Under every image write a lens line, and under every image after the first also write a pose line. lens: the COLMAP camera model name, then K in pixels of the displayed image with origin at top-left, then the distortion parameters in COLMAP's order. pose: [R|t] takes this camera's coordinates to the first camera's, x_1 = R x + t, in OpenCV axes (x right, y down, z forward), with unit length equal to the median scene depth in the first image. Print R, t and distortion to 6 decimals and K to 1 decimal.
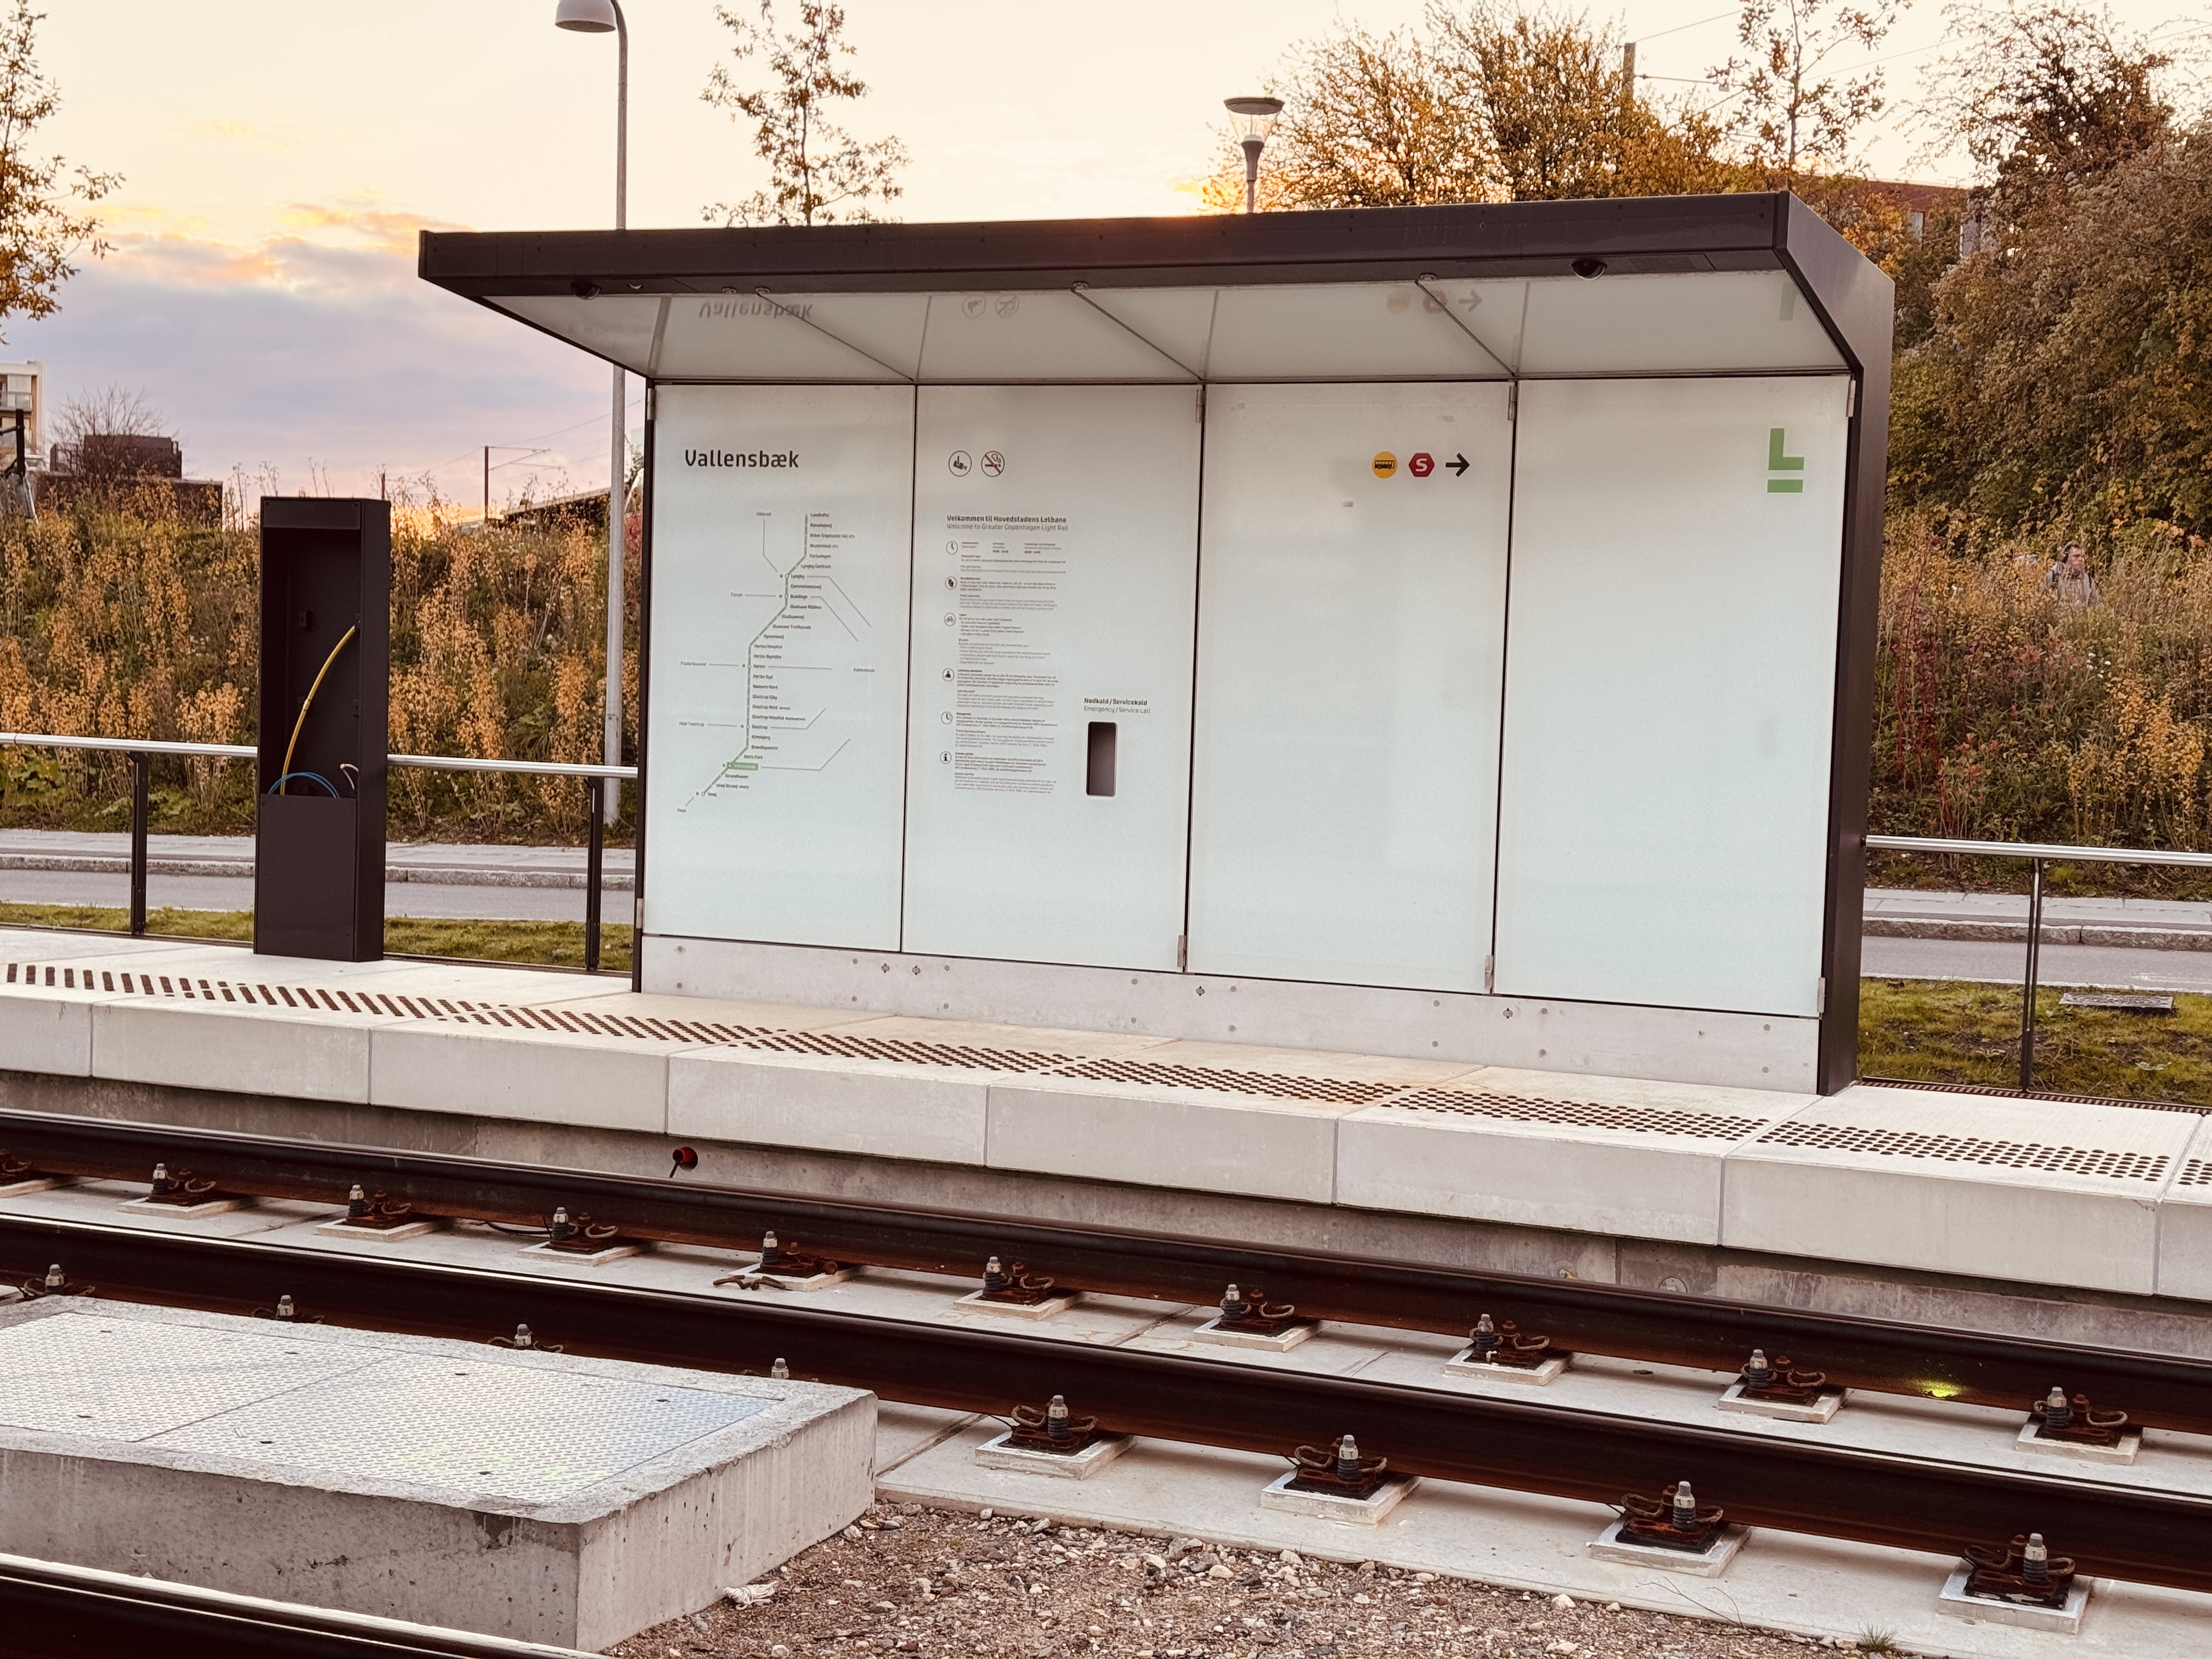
lens RADIAL K [[3067.0, 0, 1114.8], [0, 3067.0, 839.3], [0, 0, 1]] dist [0.166283, -0.086116]
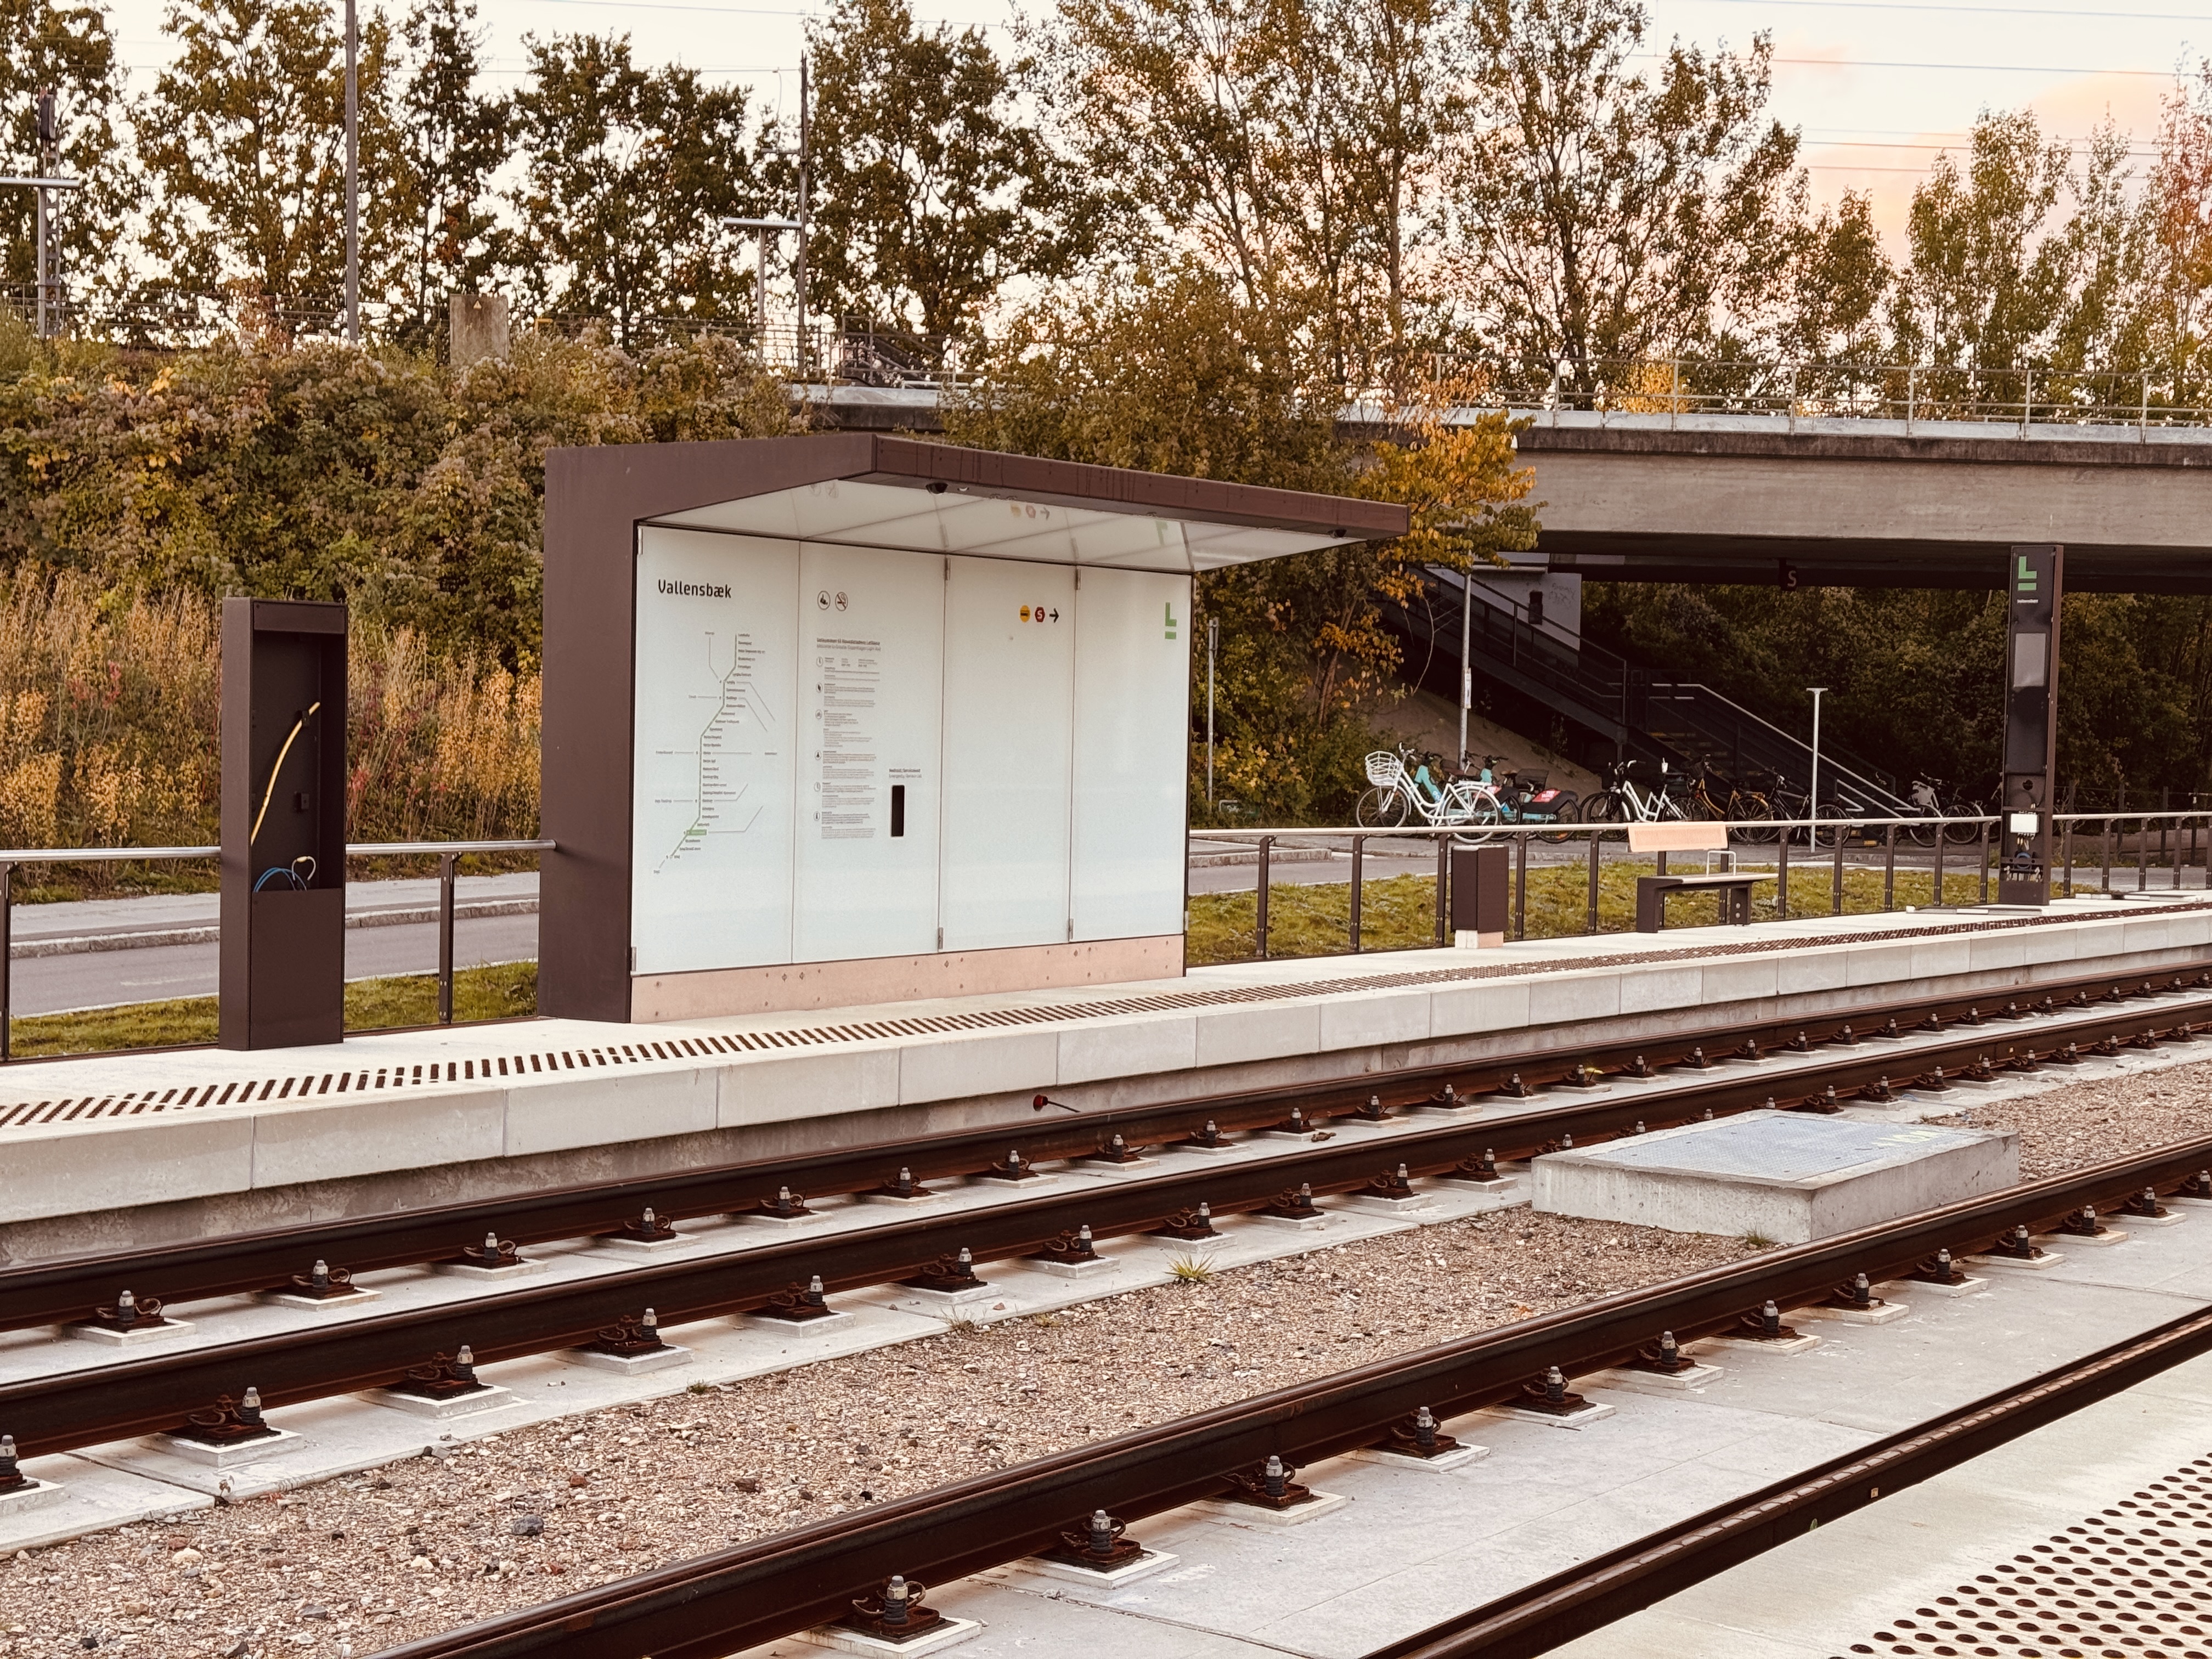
lens RADIAL K [[3067.0, 0, 1114.8], [0, 3067.0, 839.3], [0, 0, 1]] dist [0.166283, -0.086116]
pose [[0.240842, -0.062436, 0.968554, -1.341559], [0.043492, 0.997621, 0.053494, -0.083602], [-0.969589, 0.029240, 0.242985, 0.545187]]
